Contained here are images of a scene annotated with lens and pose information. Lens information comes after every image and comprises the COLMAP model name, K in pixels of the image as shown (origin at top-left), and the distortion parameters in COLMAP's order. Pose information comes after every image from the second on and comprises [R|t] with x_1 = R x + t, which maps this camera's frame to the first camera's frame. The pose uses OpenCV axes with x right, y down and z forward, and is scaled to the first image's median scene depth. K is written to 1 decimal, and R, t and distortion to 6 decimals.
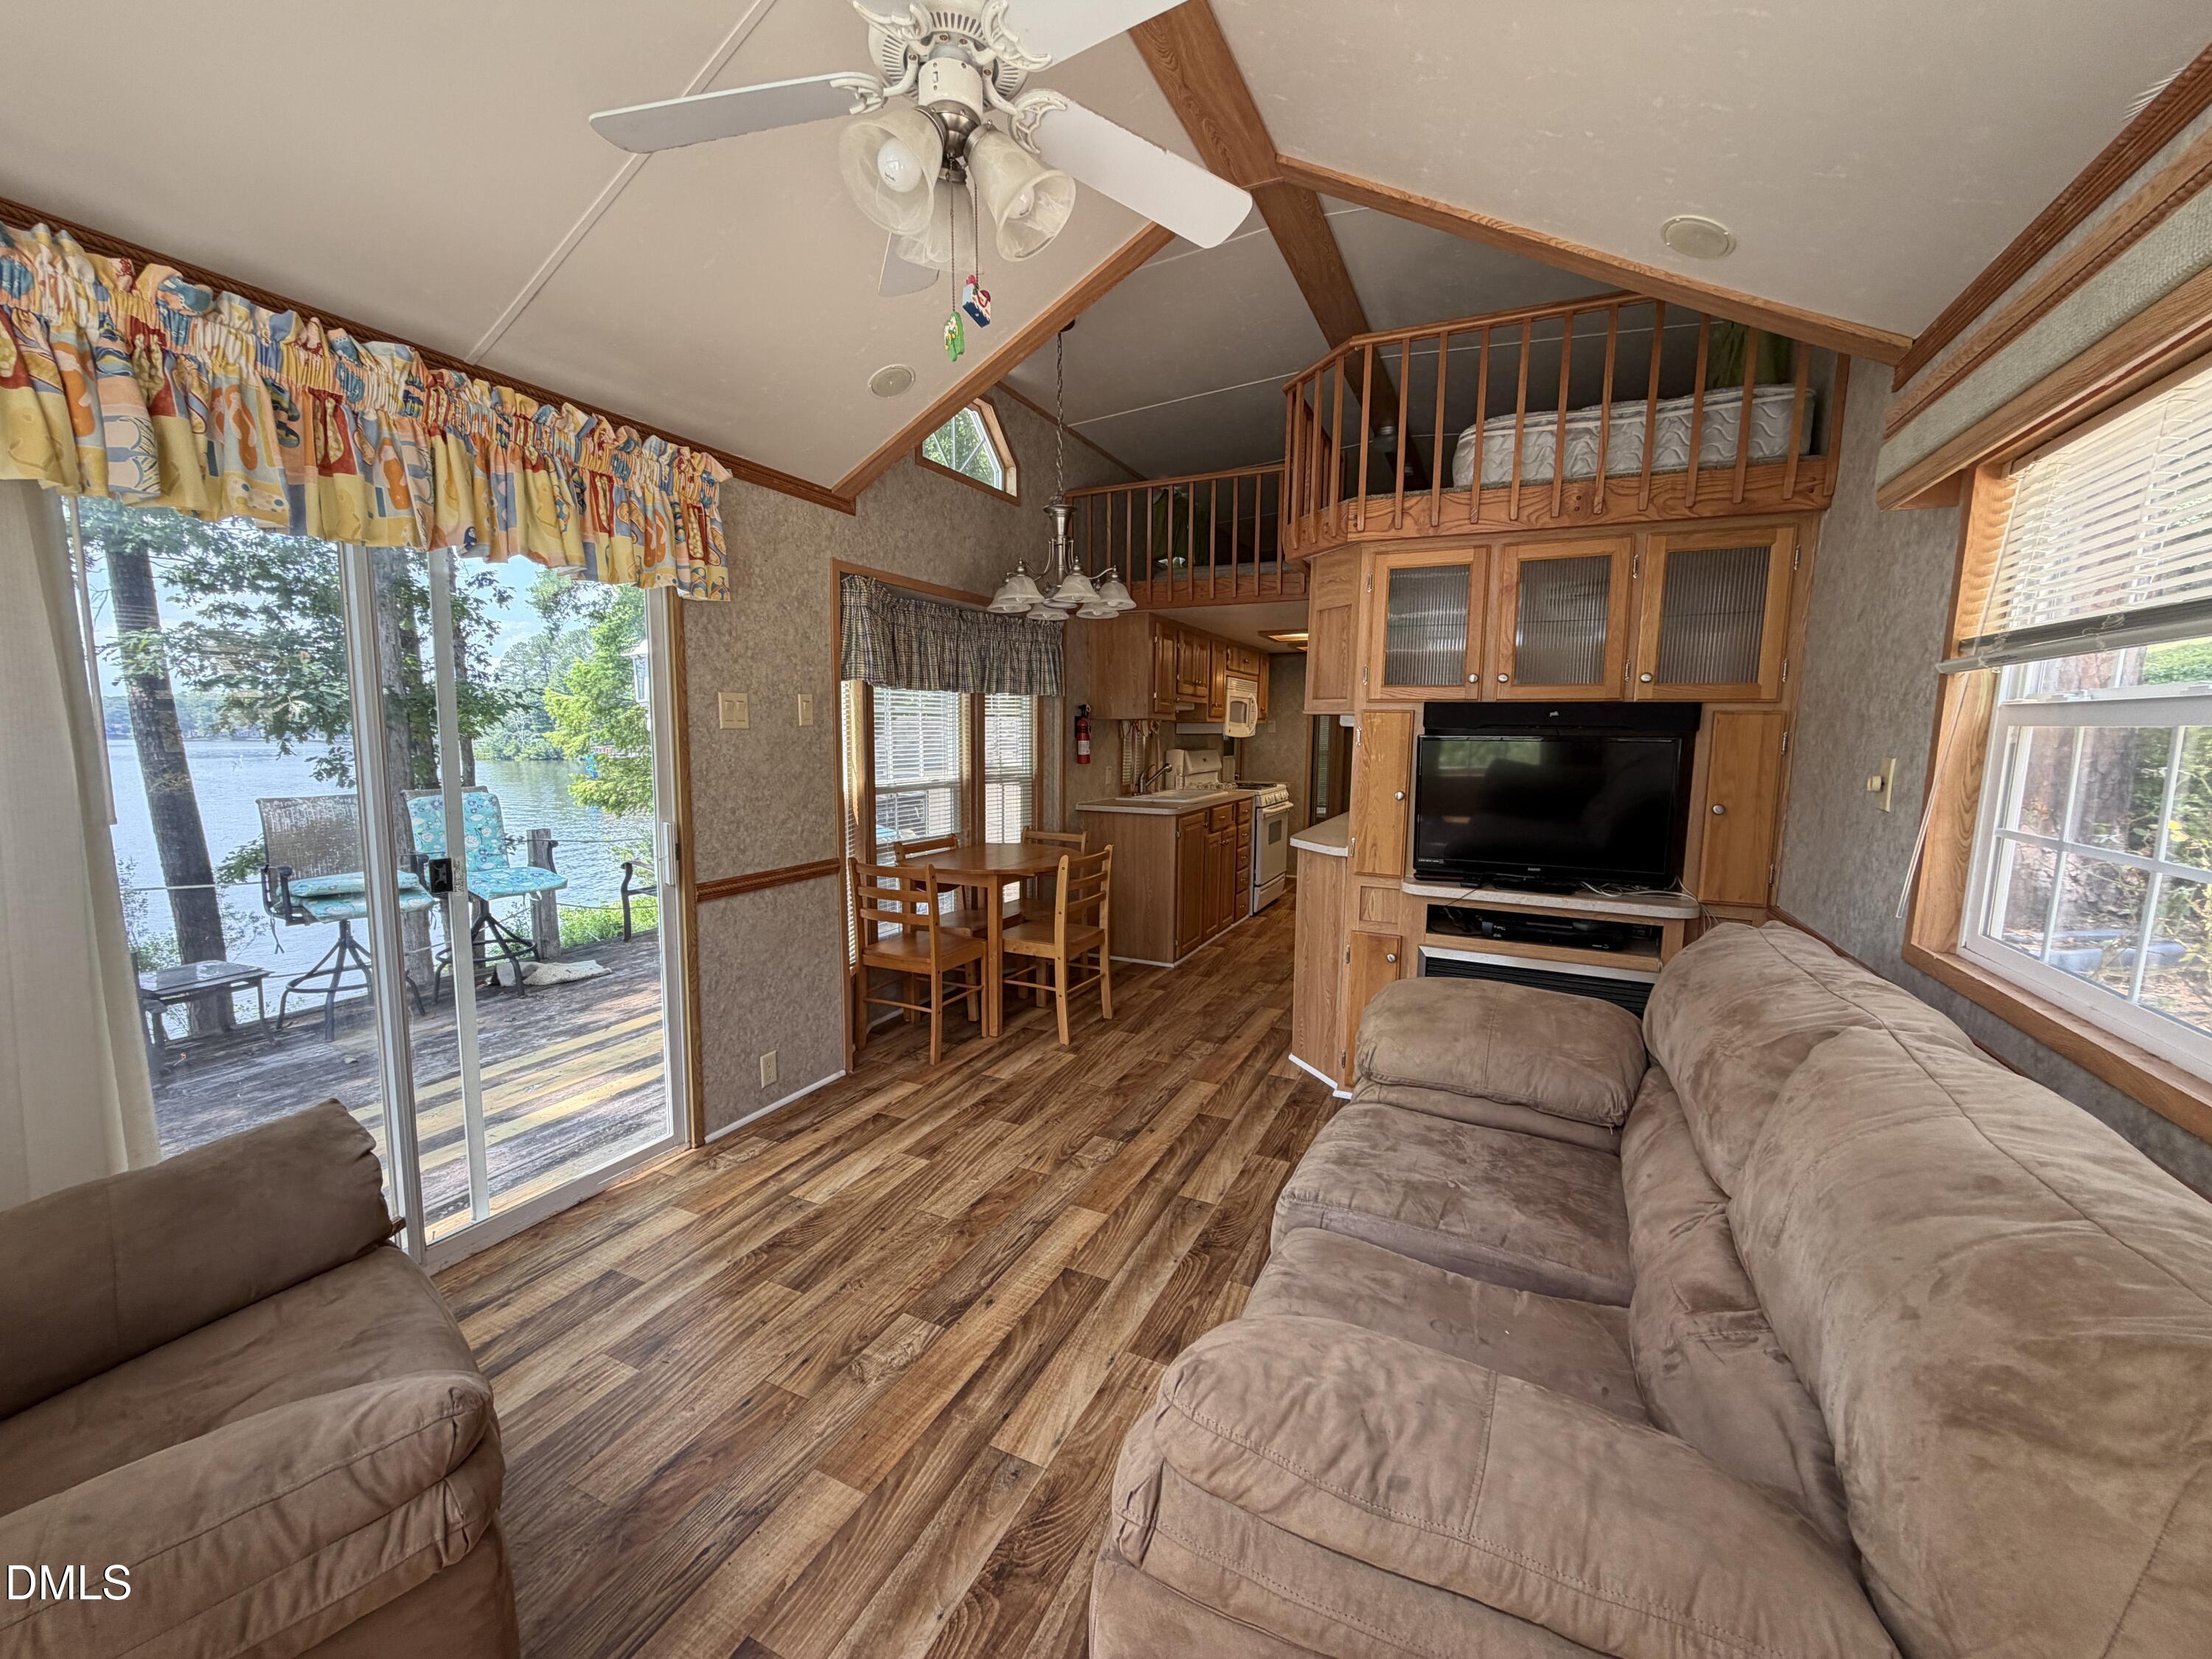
lens RADIAL K [[878.6, 0, 1101.2], [0, 878.6, 823.4], [0, 0, 1]] dist [0.002025, -0.000406]
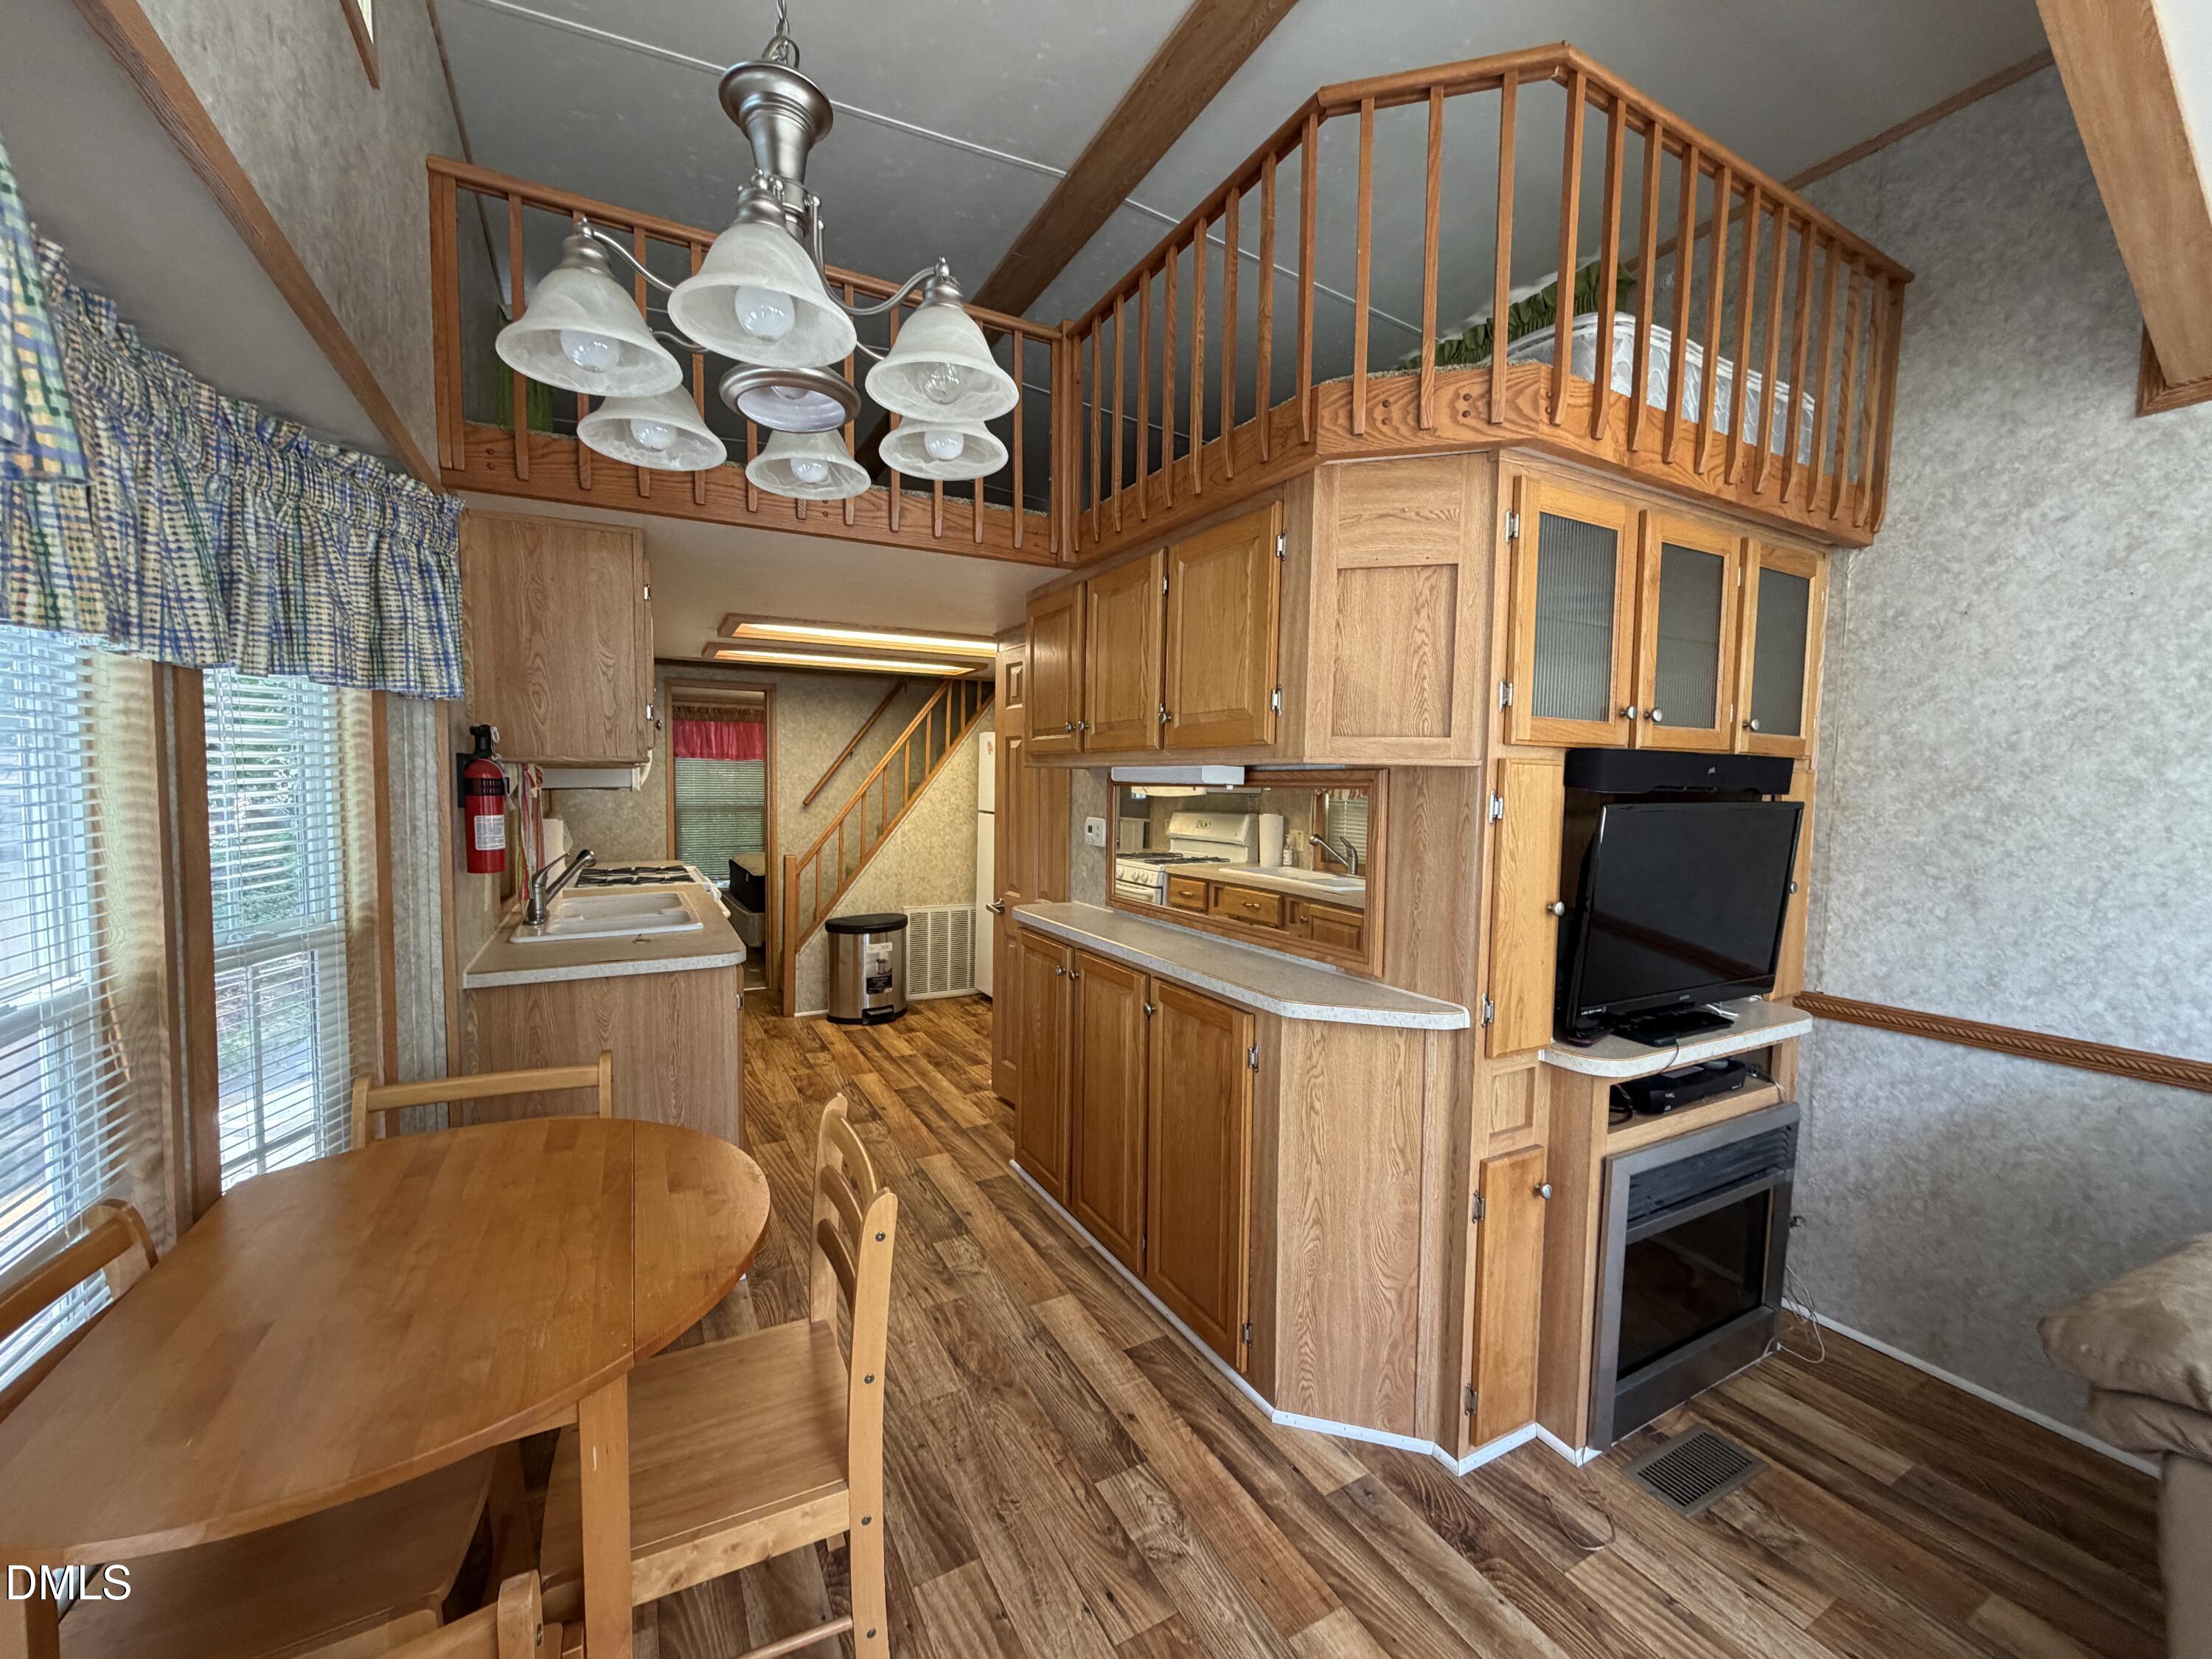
lens RADIAL K [[878.6, 0, 1097.2], [0, 878.6, 832.1], [0, 0, 1]] dist [0.002025, -0.000406]
pose [[0.585353, -0.051743, 0.809126, -0.311662], [0.081710, 0.996645, 0.004623, -0.113700], [-0.806650, 0.063408, 0.587618, 0.940203]]
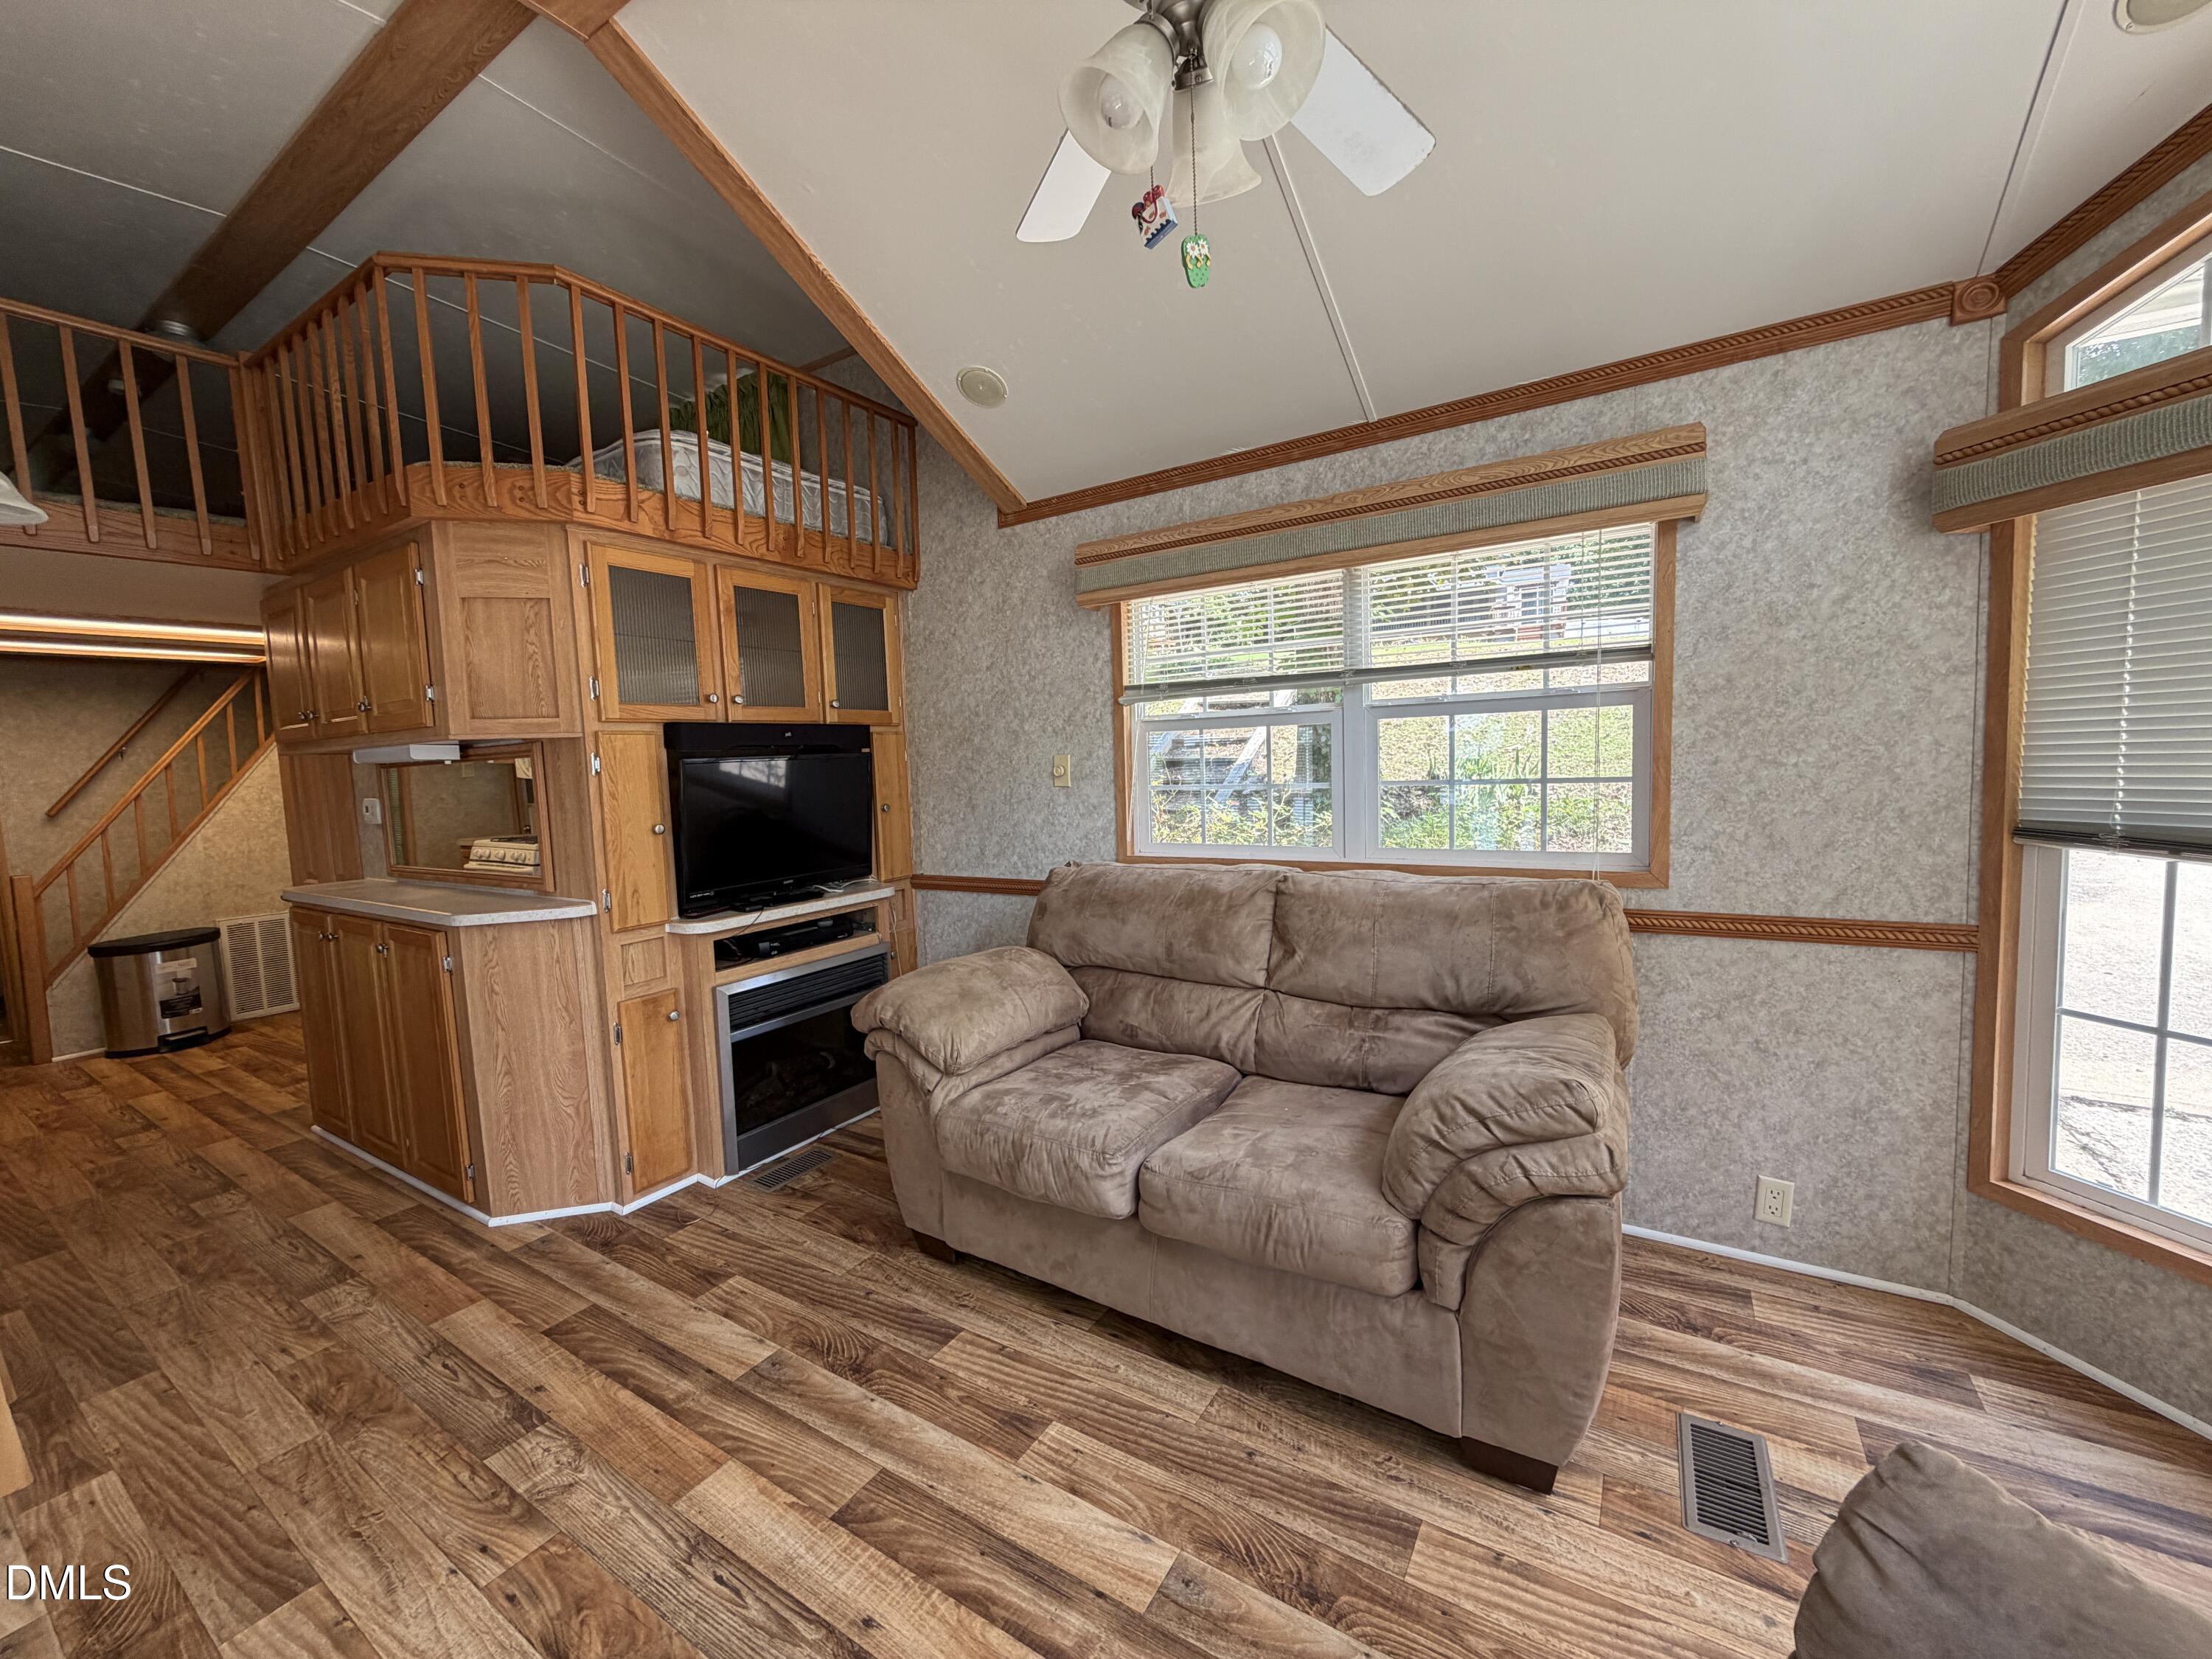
lens RADIAL K [[878.6, 0, 1095.4], [0, 878.6, 831.3], [0, 0, 1]] dist [0.002025, -0.000406]
pose [[0.126638, -0.101237, 0.986769, -0.484455], [0.147710, 0.985612, 0.082162, -0.039037], [-0.980890, 0.135351, 0.139770, 0.474363]]
